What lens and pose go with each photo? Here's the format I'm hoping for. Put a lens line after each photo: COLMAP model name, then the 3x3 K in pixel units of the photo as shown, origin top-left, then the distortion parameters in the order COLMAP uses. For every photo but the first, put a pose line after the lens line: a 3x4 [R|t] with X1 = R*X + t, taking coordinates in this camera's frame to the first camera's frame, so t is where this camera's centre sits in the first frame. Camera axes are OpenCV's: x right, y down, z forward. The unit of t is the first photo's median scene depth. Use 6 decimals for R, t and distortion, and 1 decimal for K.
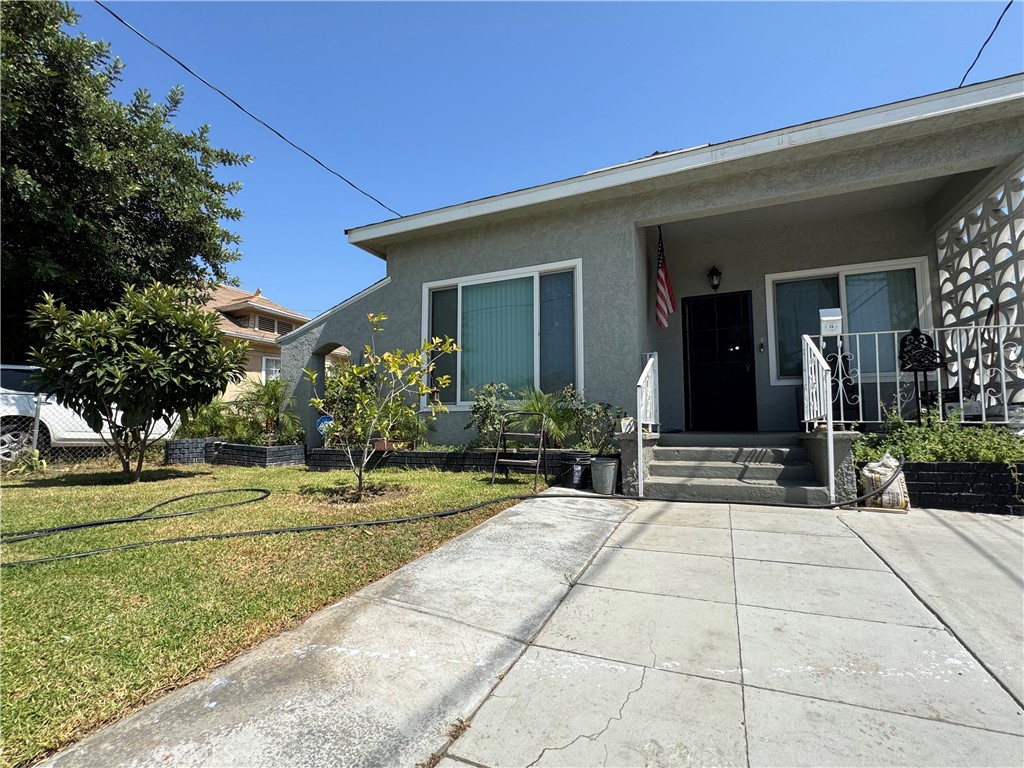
lens RADIAL K [[465.2, 0, 509.4], [0, 465.2, 381.6], [0, 0, 1]] dist [-0.007123, 0.001787]
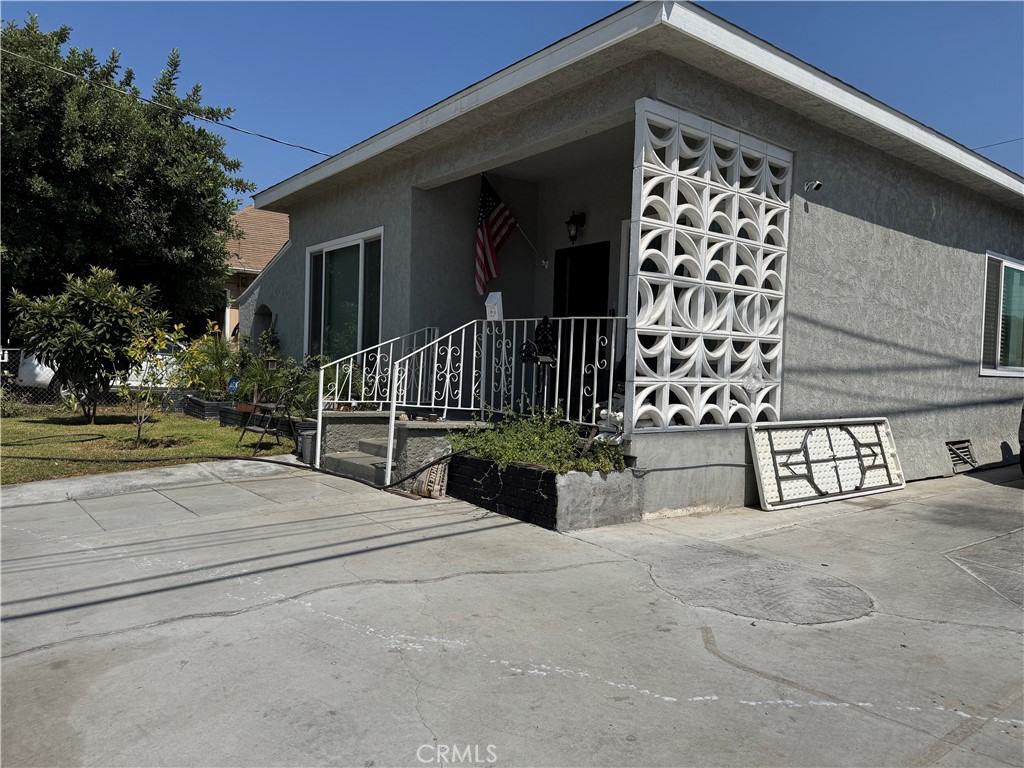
lens RADIAL K [[719.7, 0, 518.8], [0, 719.7, 377.6], [0, 0, 1]] dist [0.038546, -0.037997]
pose [[0.887053, 0.039903, -0.459940, 1.265628], [0.007608, 0.994859, 0.100985, -0.117304], [0.461605, -0.093078, 0.882189, -0.245359]]
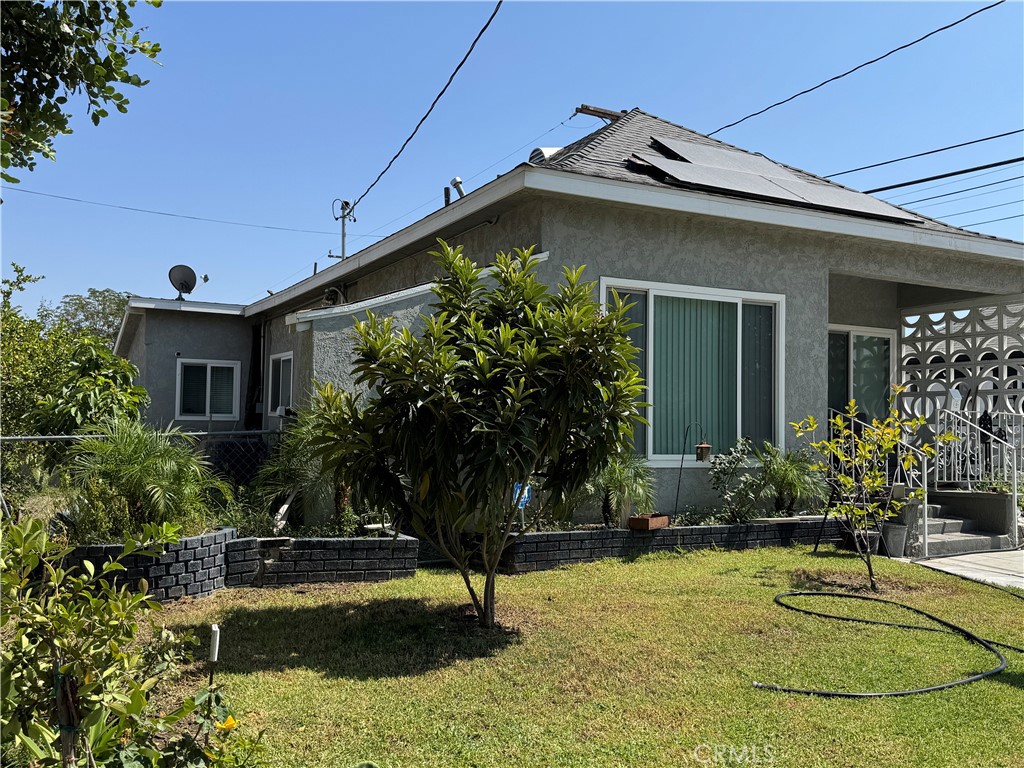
lens RADIAL K [[906.4, 0, 501.6], [0, 906.4, 389.0], [0, 0, 1]] dist [0.058355, -0.124731]
pose [[0.625988, 0.049495, 0.778260, -1.727628], [-0.088642, 0.996032, 0.007954, -0.064044], [-0.774778, -0.073966, 0.627892, 0.372982]]
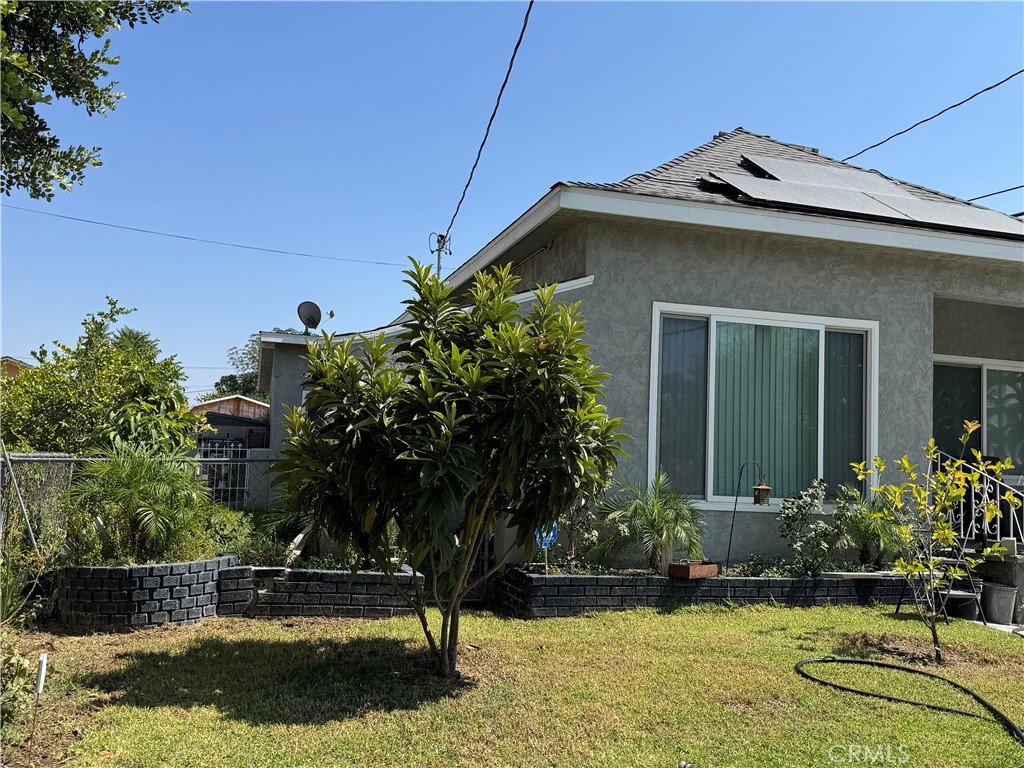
lens RADIAL K [[906.4, 0, 504.1], [0, 906.4, 386.6], [0, 0, 1]] dist [0.058355, -0.124731]
pose [[0.763039, 0.090190, 0.640029, -1.489633], [-0.101787, 0.994628, -0.018809, -0.073464], [-0.638287, -0.050795, 0.768121, 0.251526]]
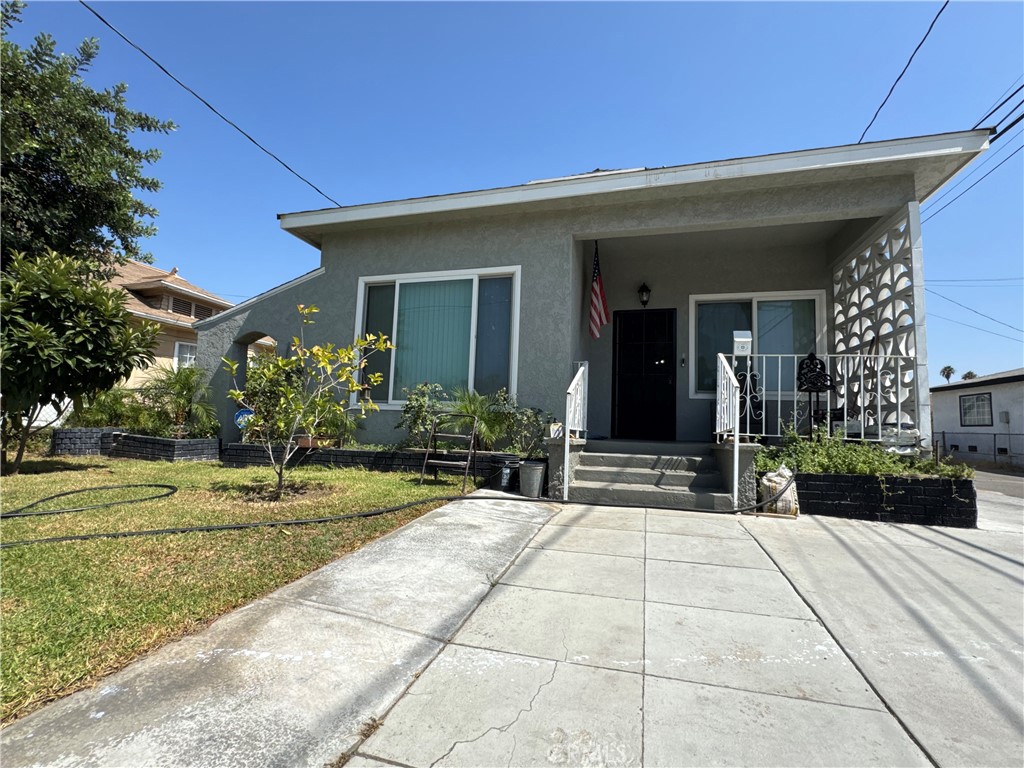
lens RADIAL K [[465.2, 0, 508.5], [0, 465.2, 382.1], [0, 0, 1]] dist [-0.007123, 0.001787]
pose [[0.989363, 0.050890, 0.136278, 0.002558], [-0.050391, 0.998704, -0.007106, -0.000897], [-0.136463, 0.000164, 0.990645, -0.008203]]
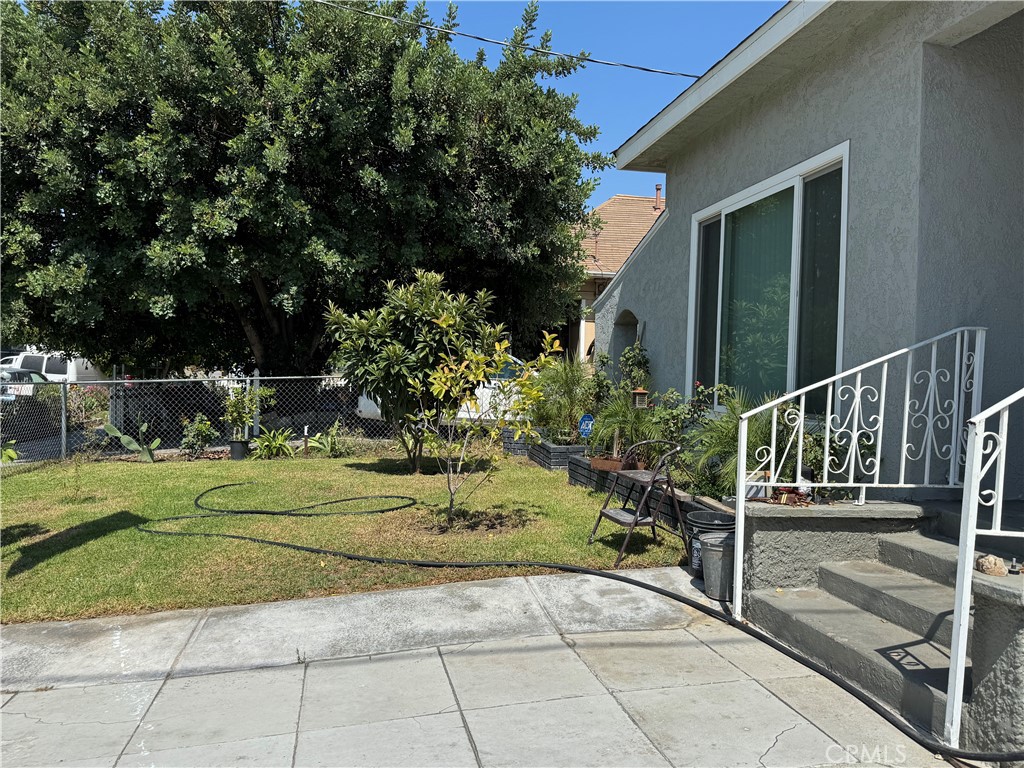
lens RADIAL K [[786.7, 0, 517.0], [0, 786.7, 384.5], [0, 0, 1]] dist [0.079945, -0.118056]
pose [[0.582457, 0.028685, -0.812355, 0.752865], [0.050566, 0.996163, 0.071431, -0.093716], [0.811287, -0.082683, 0.578771, 0.215028]]
